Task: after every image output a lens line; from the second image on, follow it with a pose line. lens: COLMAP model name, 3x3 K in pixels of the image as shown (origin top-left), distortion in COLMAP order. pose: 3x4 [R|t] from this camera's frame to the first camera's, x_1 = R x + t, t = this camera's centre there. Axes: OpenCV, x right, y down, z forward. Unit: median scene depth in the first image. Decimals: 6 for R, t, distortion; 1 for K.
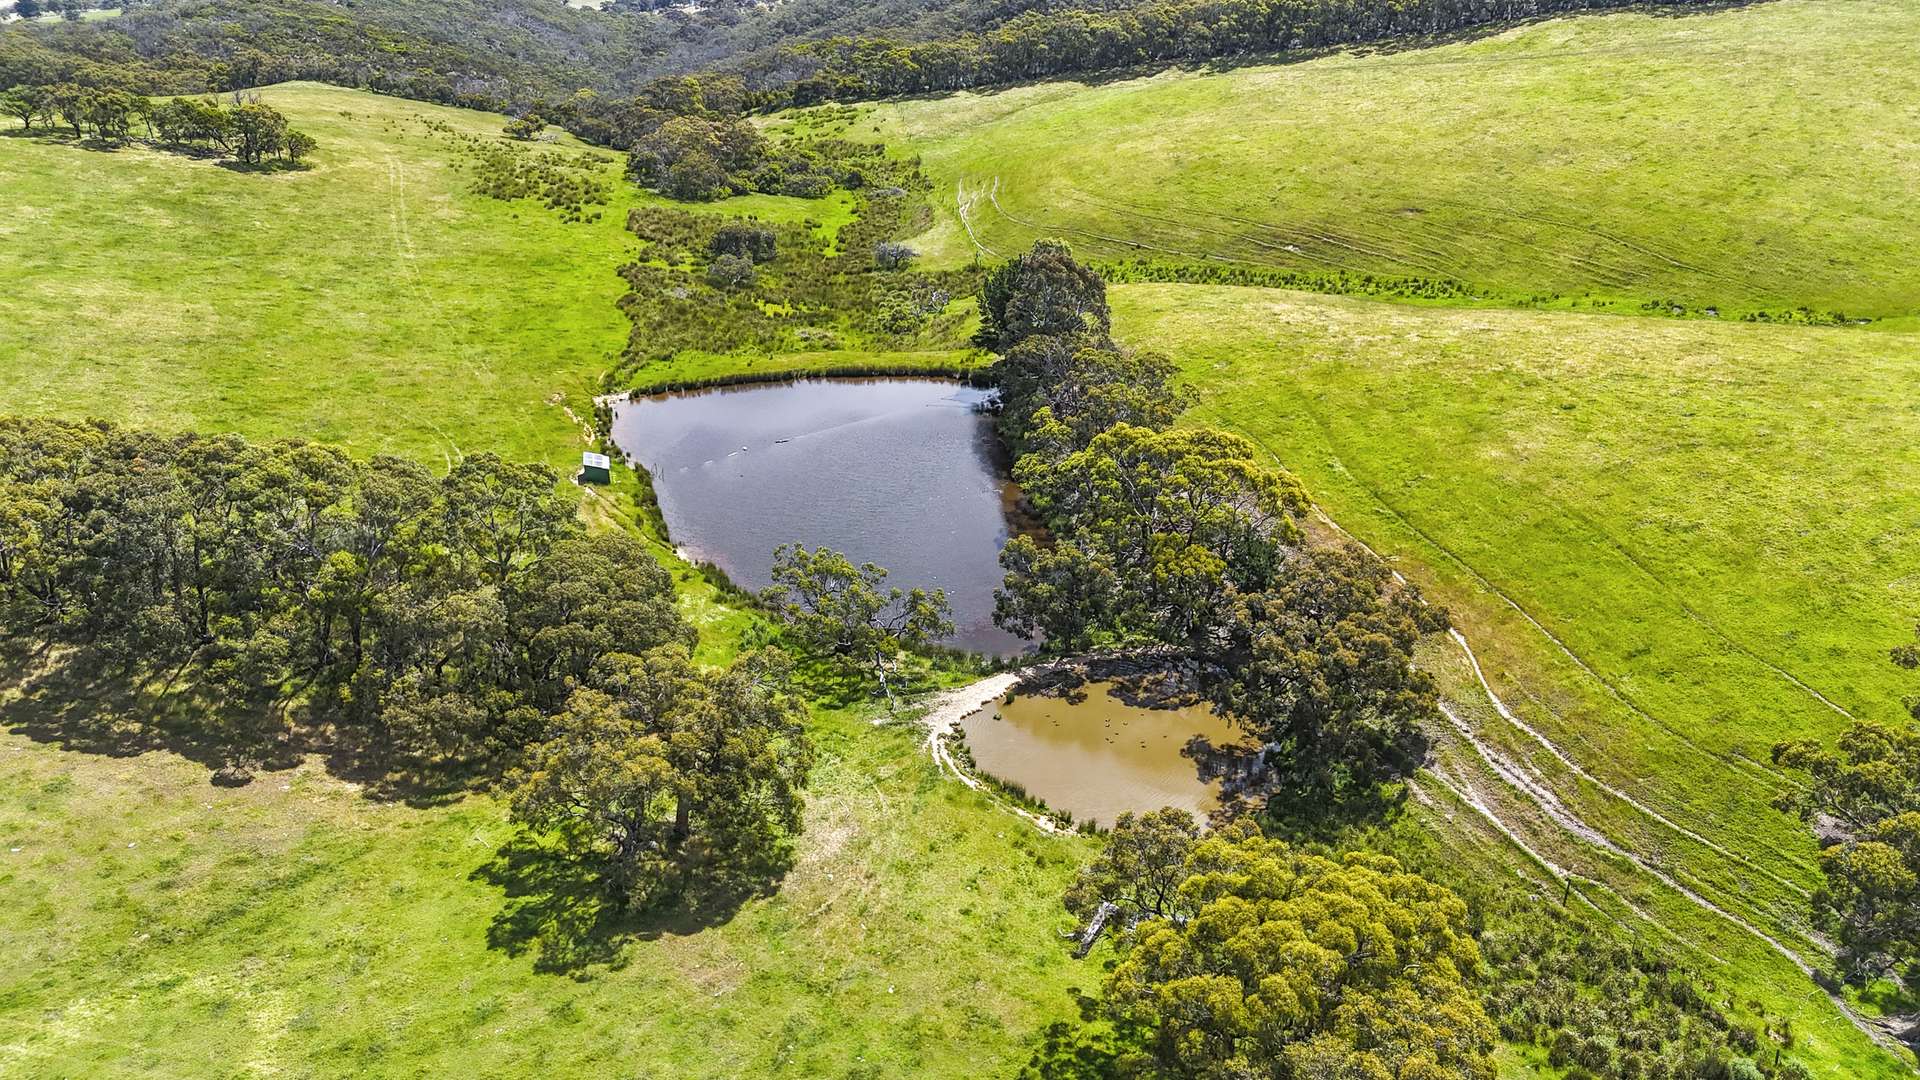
lens RADIAL K [[1395.7, 0, 960.0], [0, 1395.7, 540.0], [0, 0, 1]] dist [0.071624, -0.074384]
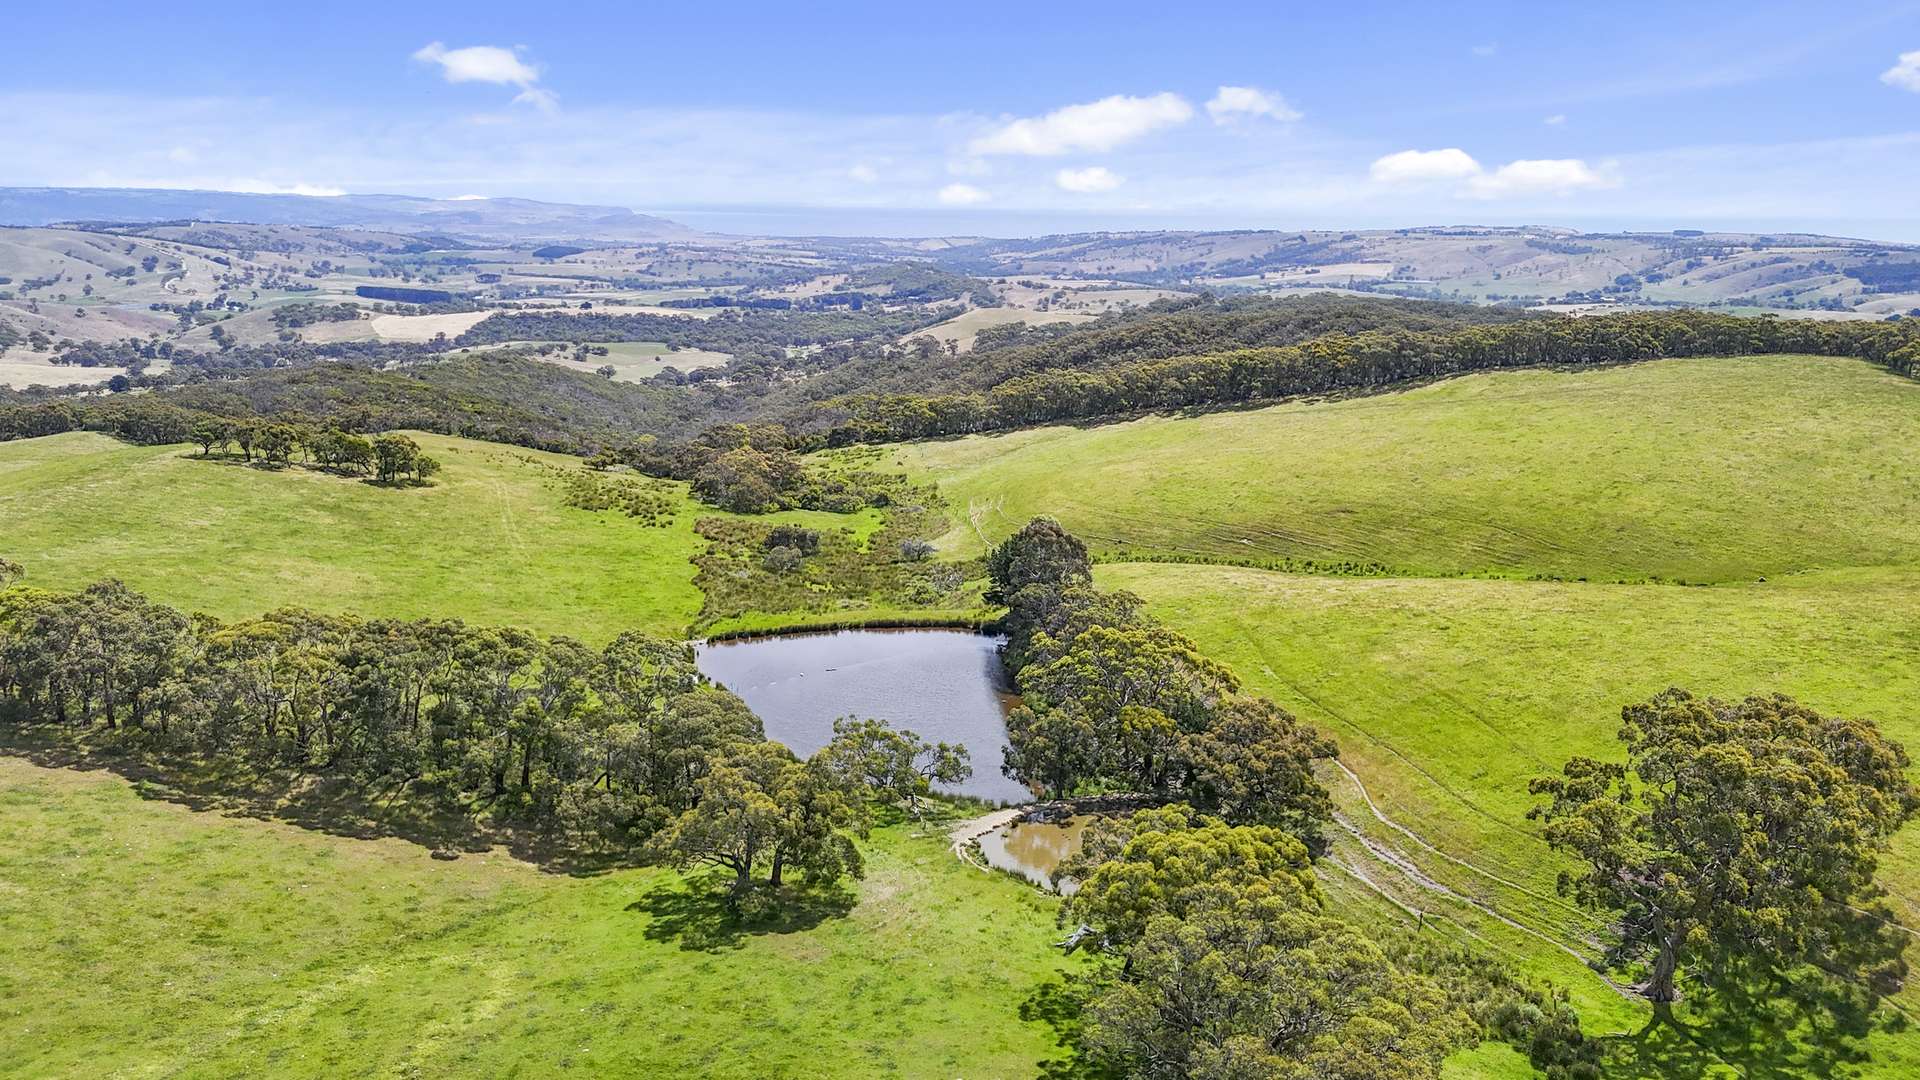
lens RADIAL K [[1395.4, 0, 960.0], [0, 1395.4, 540.0], [0, 0, 1]] dist [0.139455, -0.267128]
pose [[0.999983, -0.001368, -0.005620, -0.005099], [-0.000079, 0.968322, -0.249704, 0.121887], [0.005784, 0.249700, 0.968306, -0.225596]]
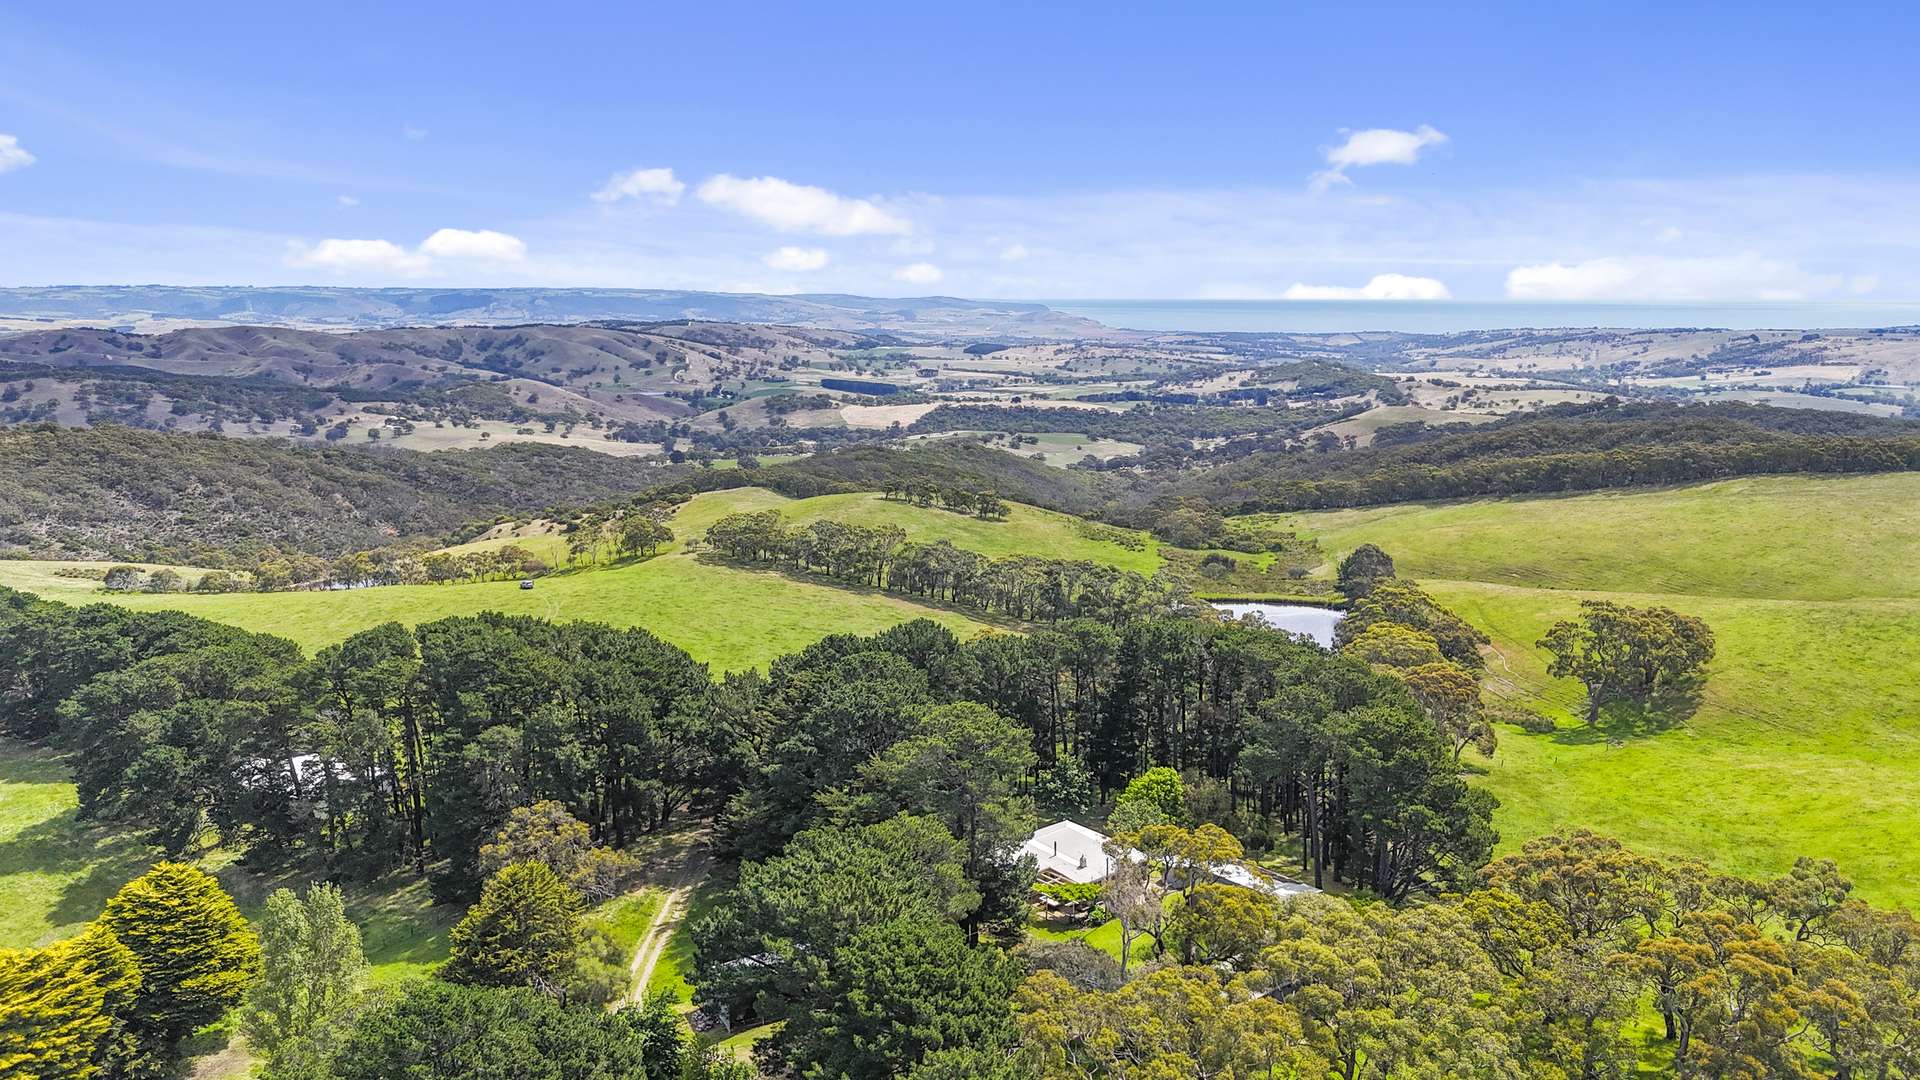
lens RADIAL K [[1395.7, 0, 960.0], [0, 1395.7, 540.0], [0, 0, 1]] dist [0.071624, -0.074384]
pose [[0.958660, 0.044125, -0.281111, 0.064337], [-0.129367, 0.947491, -0.292448, 0.527251], [0.253446, 0.316724, 0.914030, -1.244249]]
